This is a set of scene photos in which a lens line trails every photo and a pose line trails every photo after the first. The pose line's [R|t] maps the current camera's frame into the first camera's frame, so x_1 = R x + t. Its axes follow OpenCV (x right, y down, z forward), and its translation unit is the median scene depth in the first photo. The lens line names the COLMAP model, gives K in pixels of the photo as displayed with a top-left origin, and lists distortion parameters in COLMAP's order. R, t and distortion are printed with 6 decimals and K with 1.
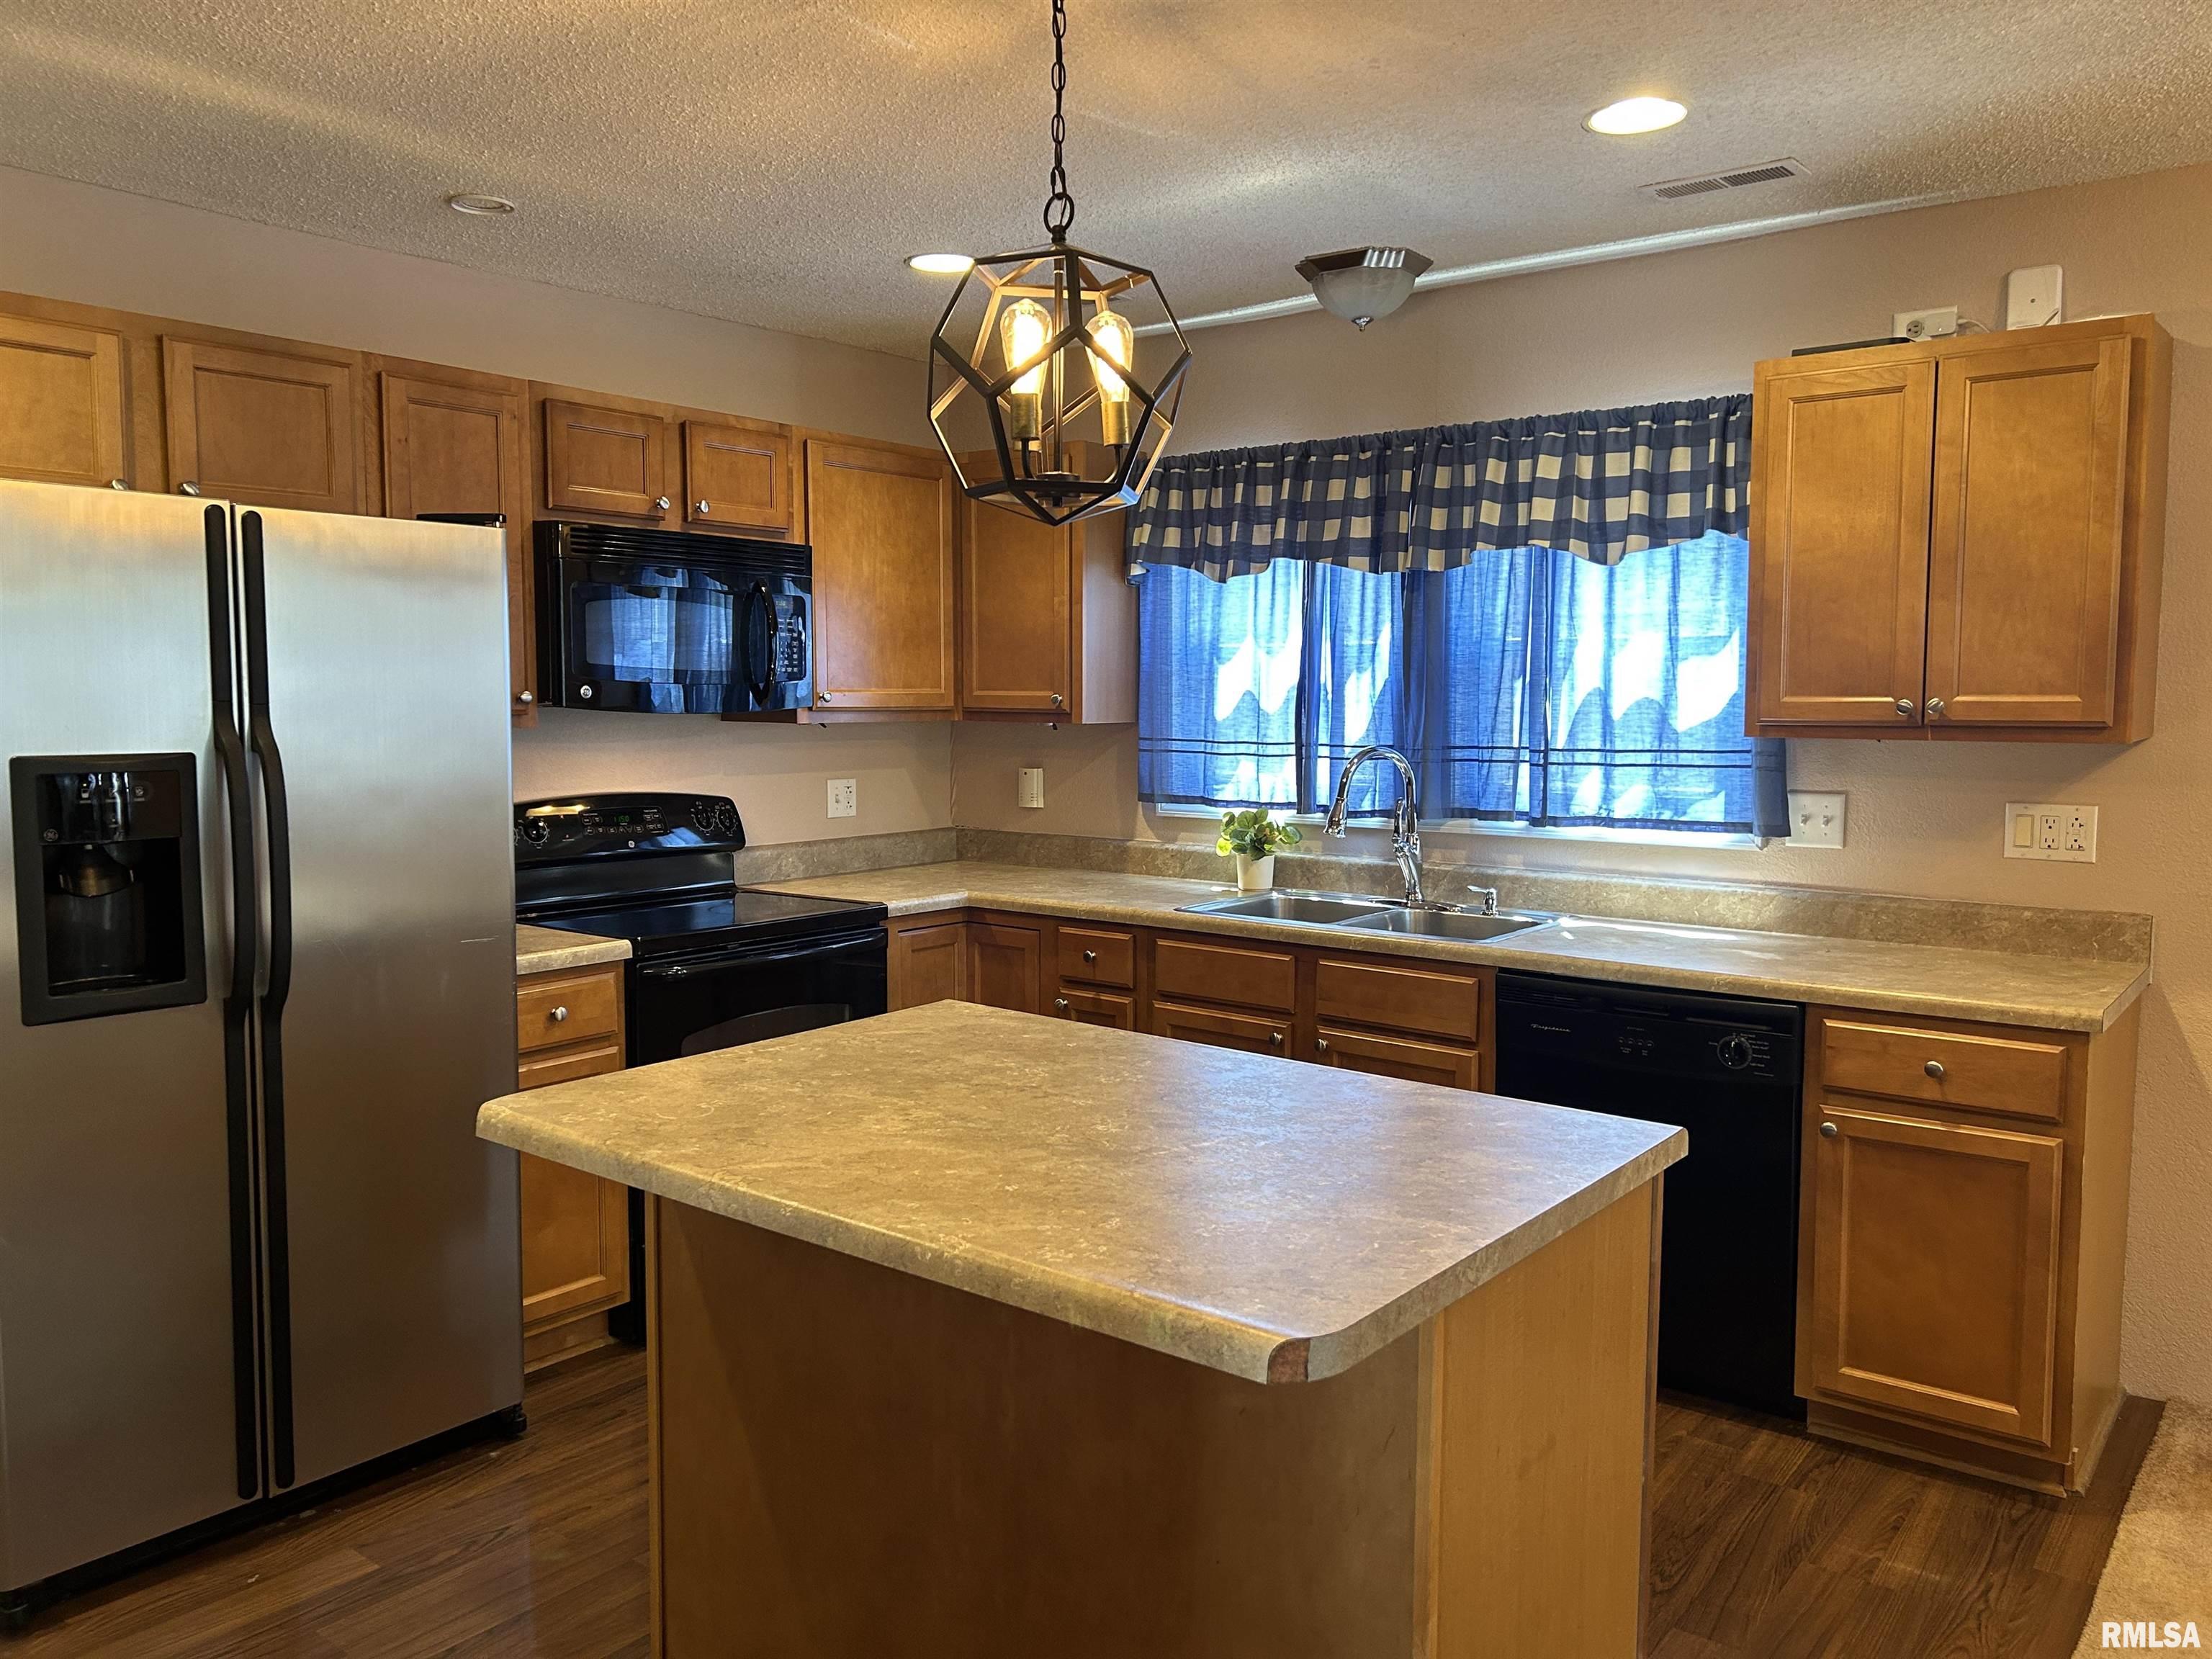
lens RADIAL K [[1665.4, 0, 1086.8], [0, 1665.4, 820.7], [0, 0, 1]] dist [0.071841, -0.026309]
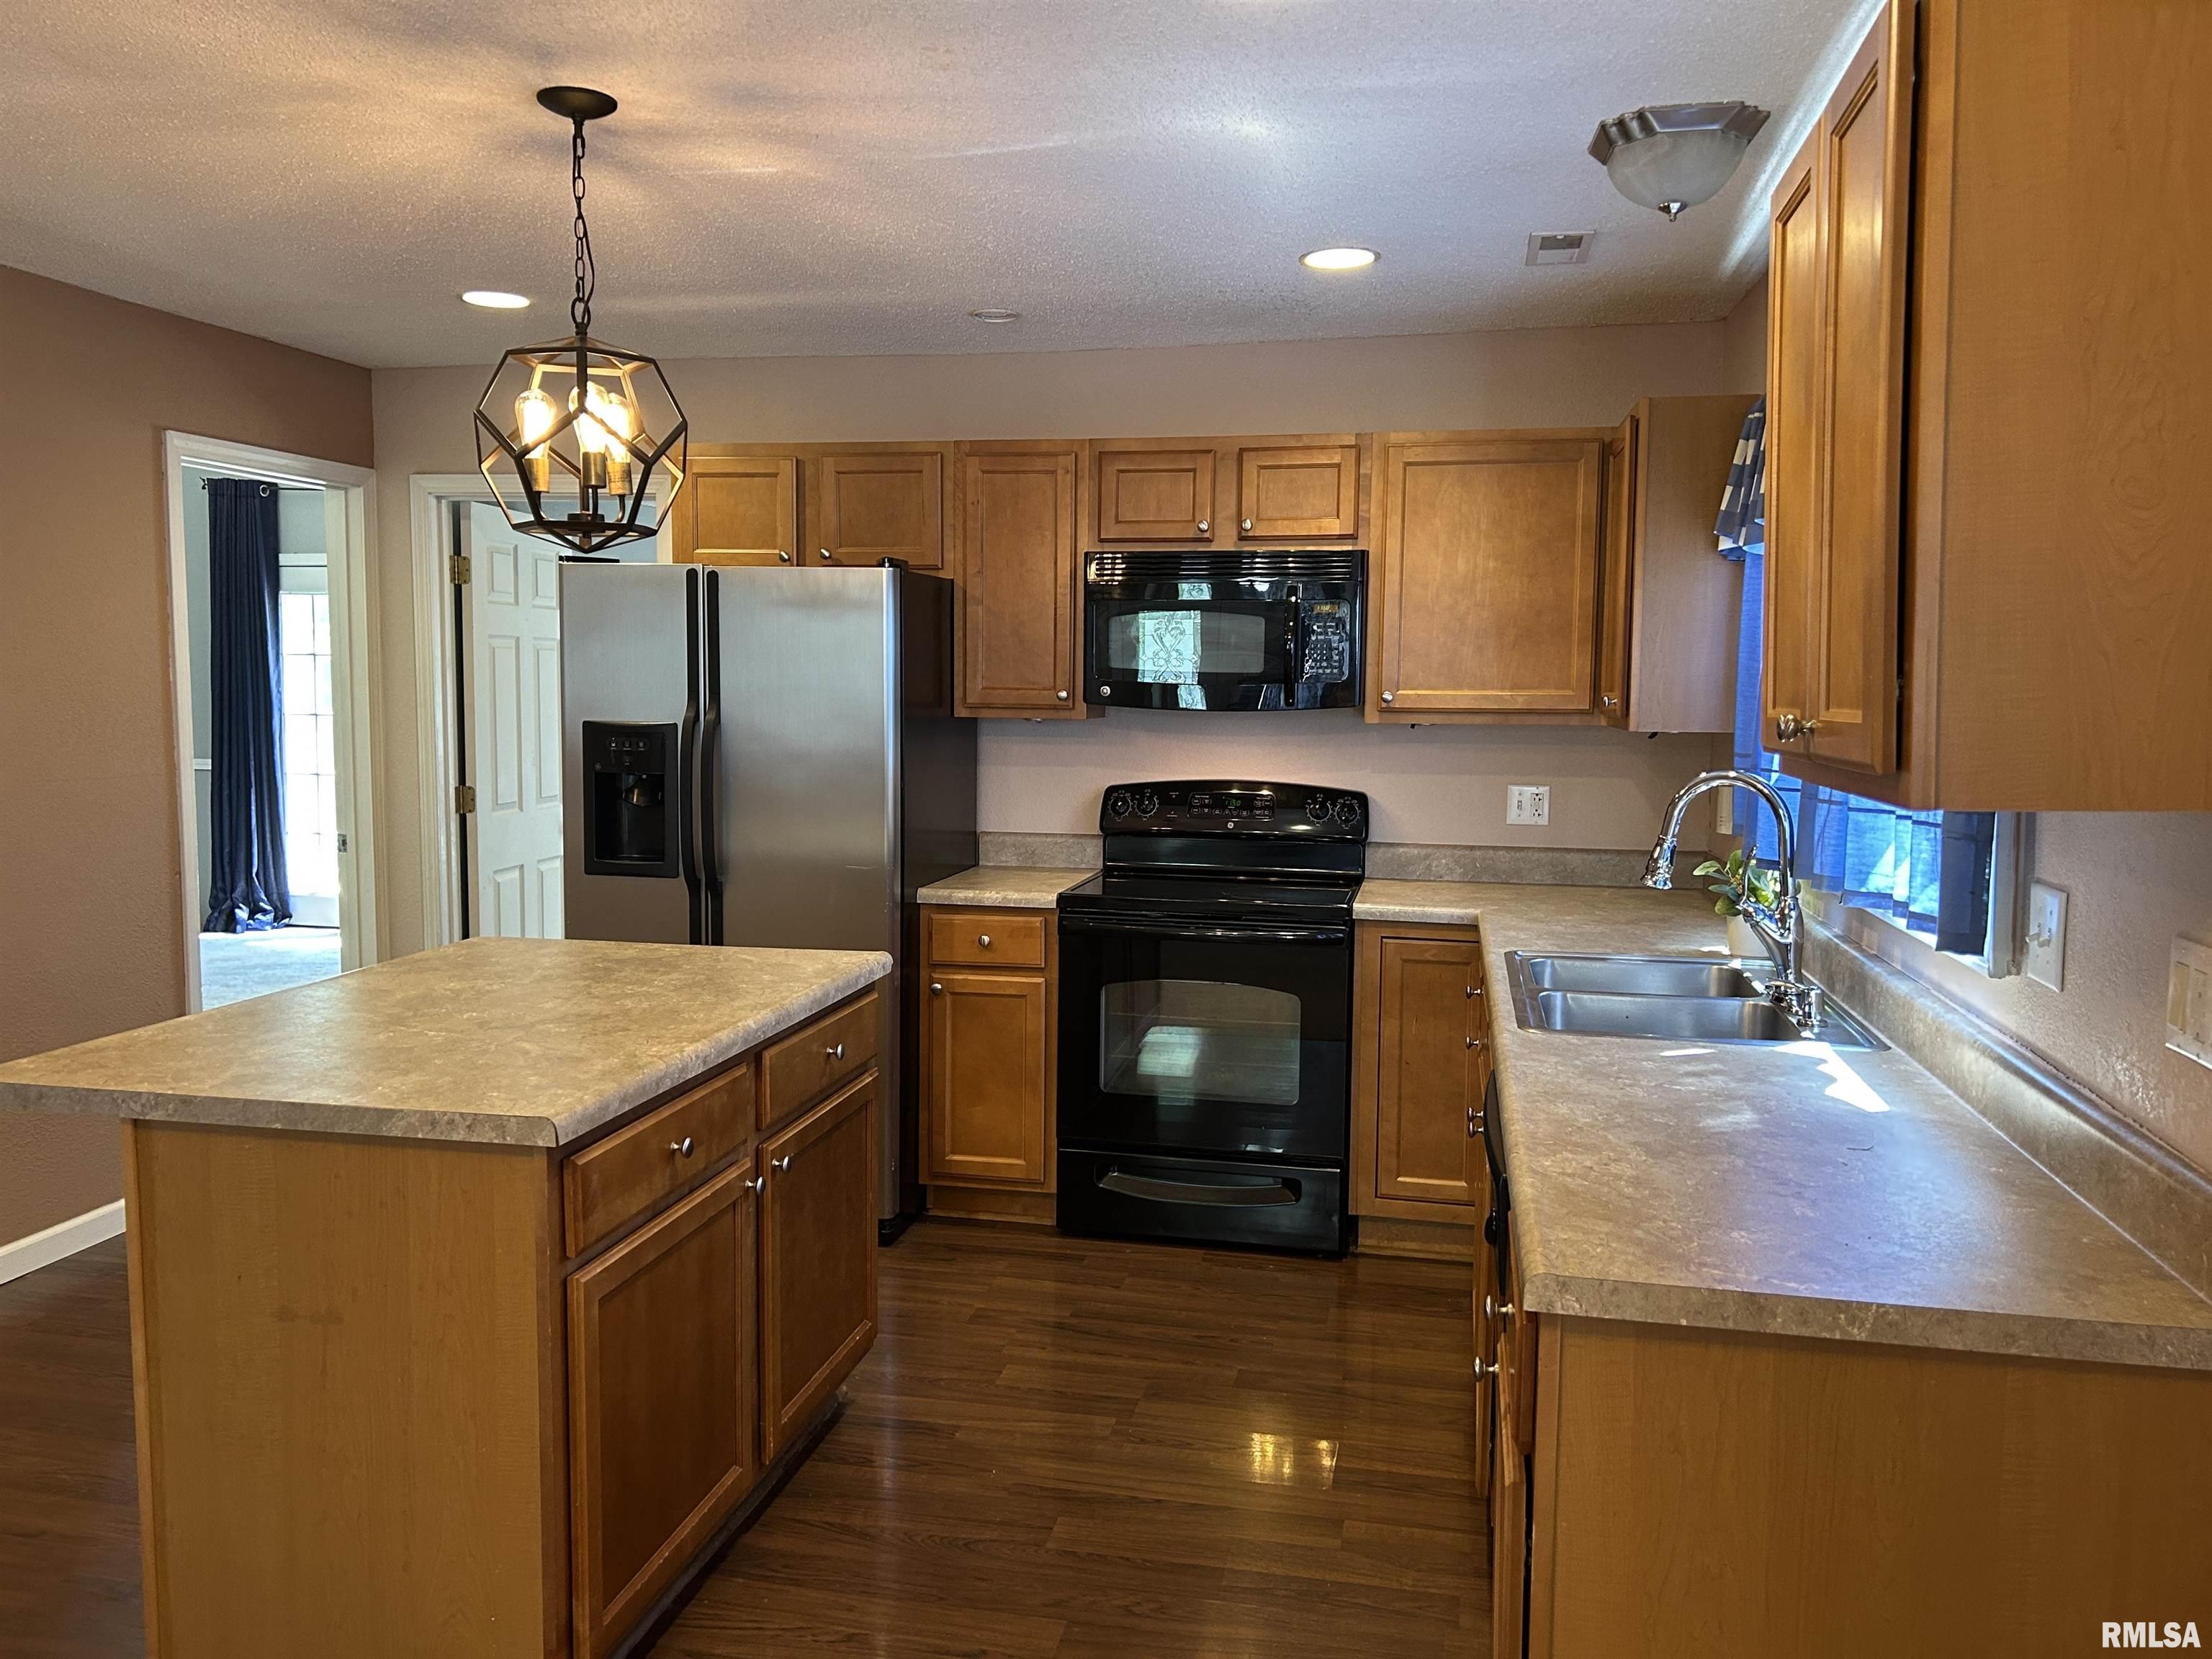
lens RADIAL K [[1665.4, 0, 1107.0], [0, 1665.4, 820.4], [0, 0, 1]] dist [0.071841, -0.026309]
pose [[0.452952, 0.078221, -0.888097, 0.719362], [-0.079305, 0.995730, 0.047253, -0.037233], [0.888001, 0.049027, 0.457221, 0.423722]]
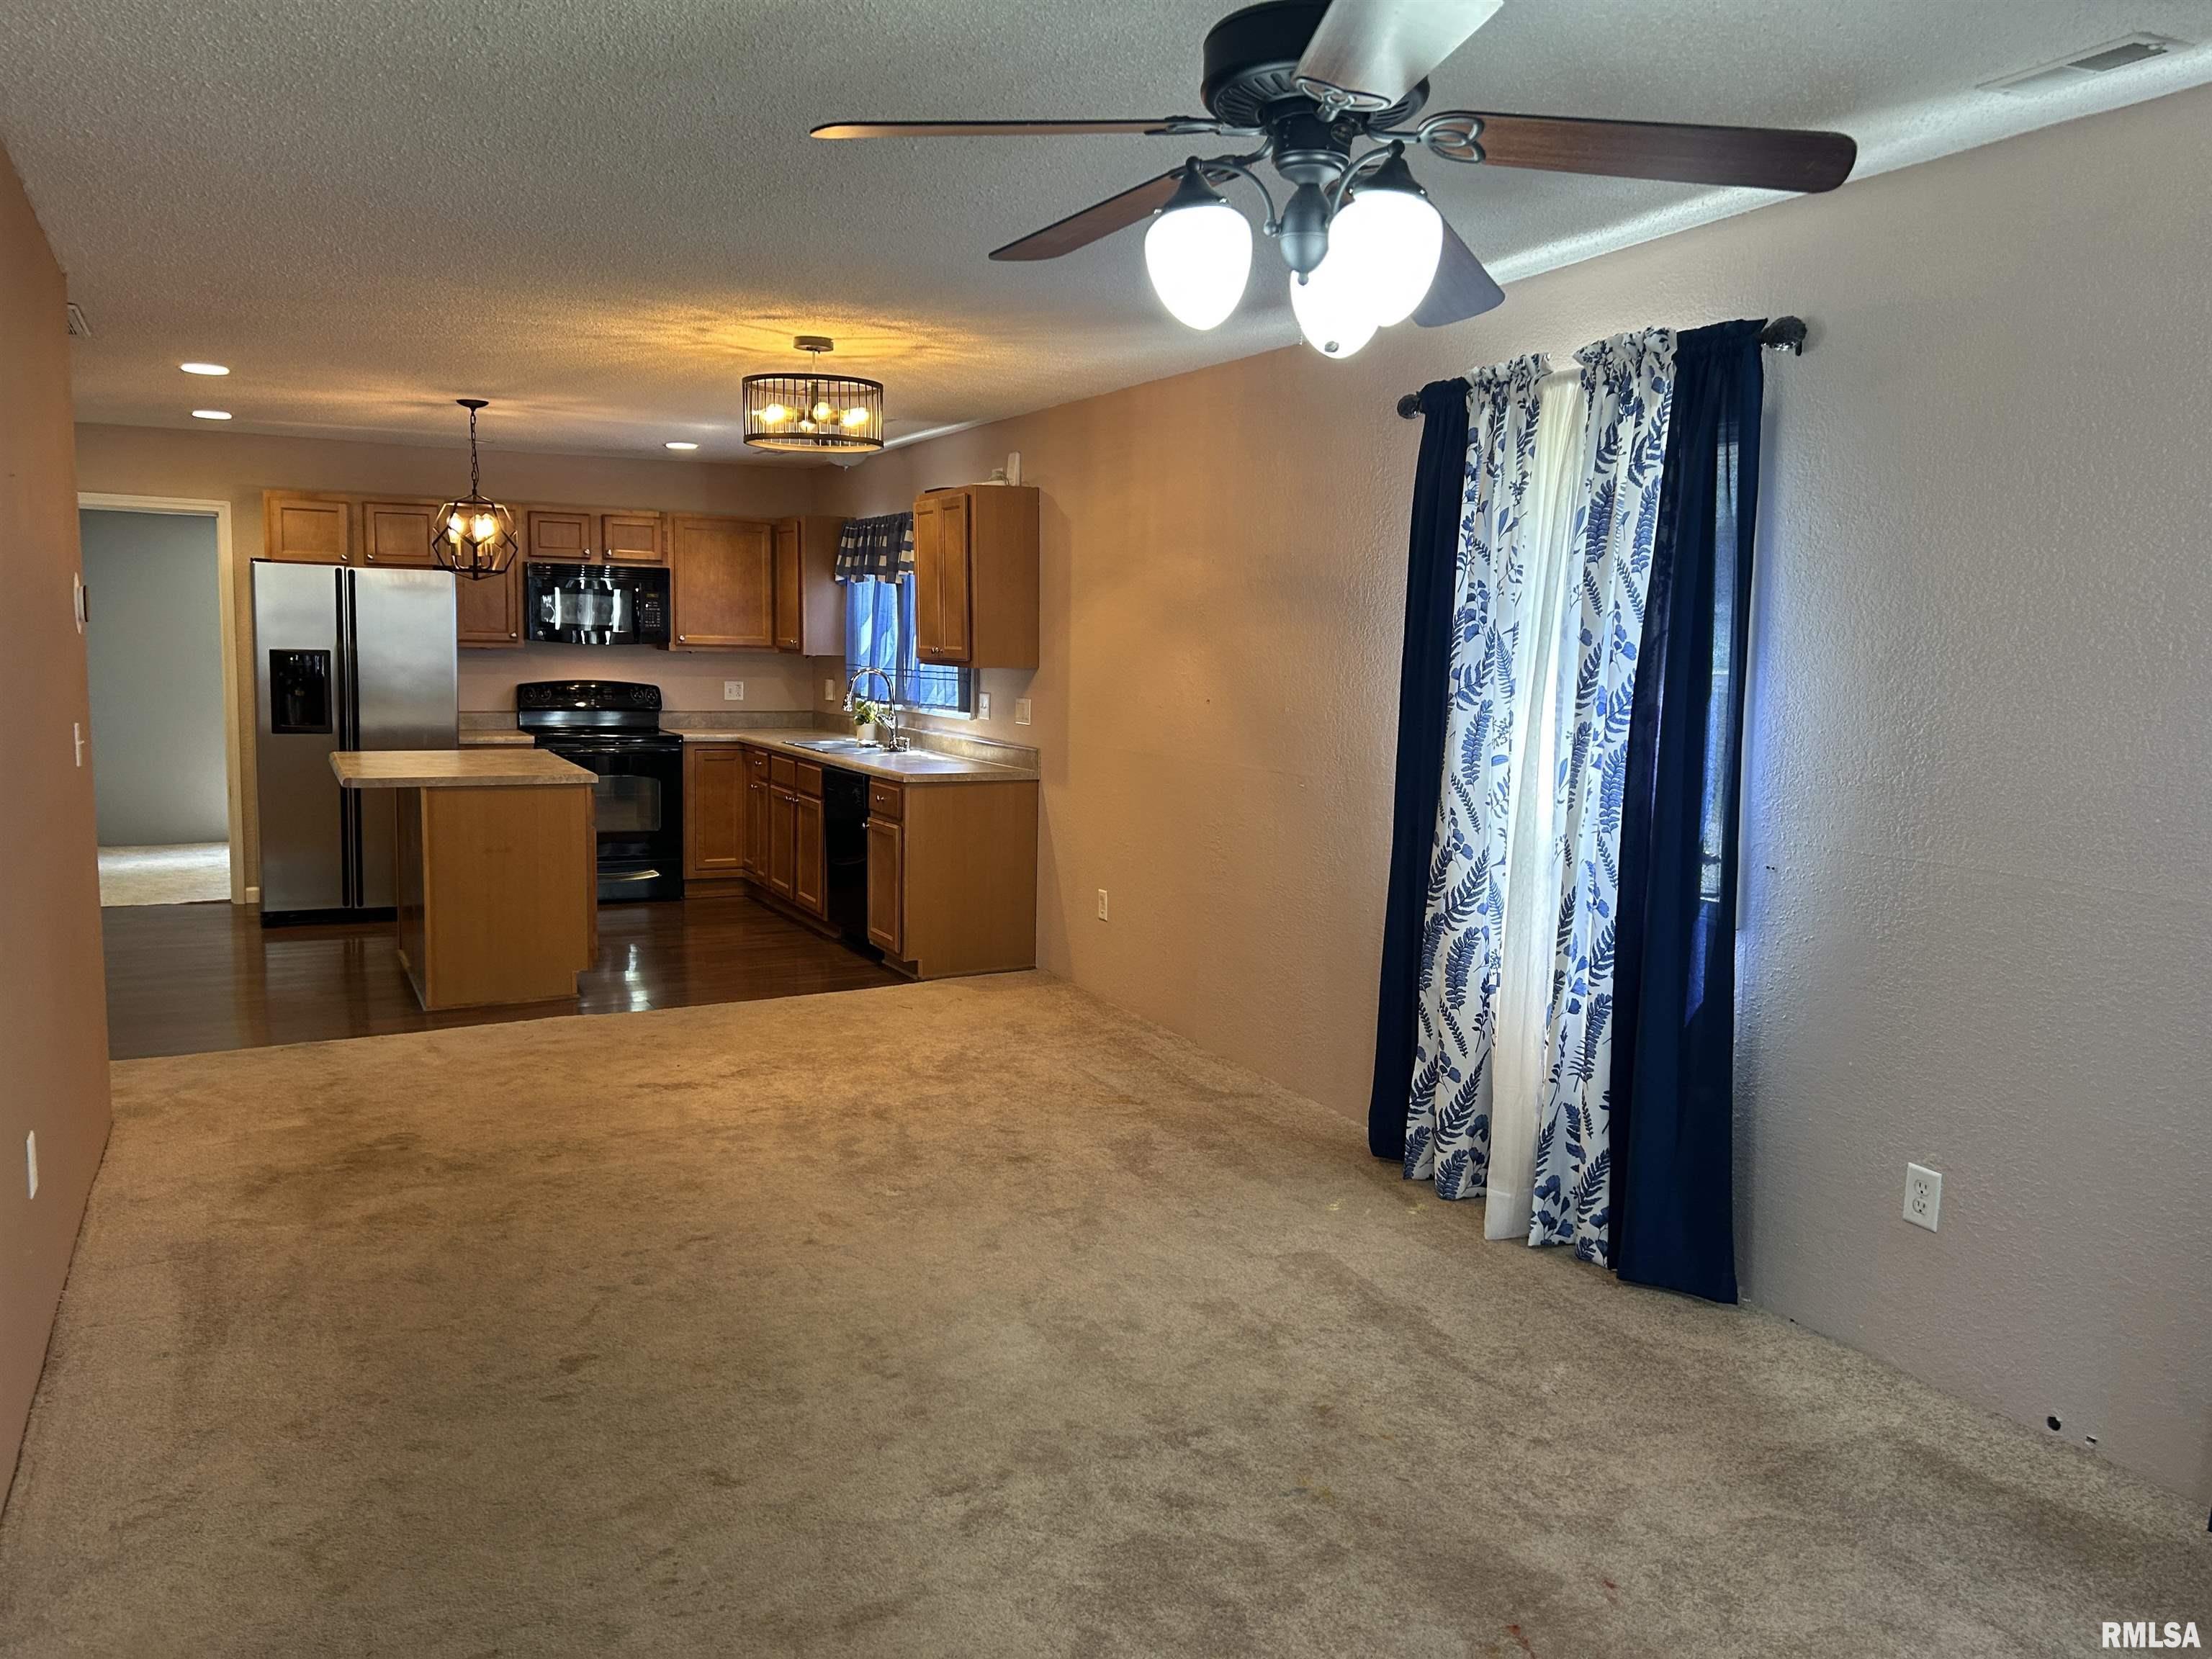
lens RADIAL K [[1665.4, 0, 1080.9], [0, 1665.4, 787.1], [0, 0, 1]] dist [0.071841, -0.026309]
pose [[0.906962, 0.055198, -0.417580, 1.294856], [-0.051691, 0.998469, 0.019713, 0.049426], [0.418029, 0.003706, 0.908426, -0.773580]]
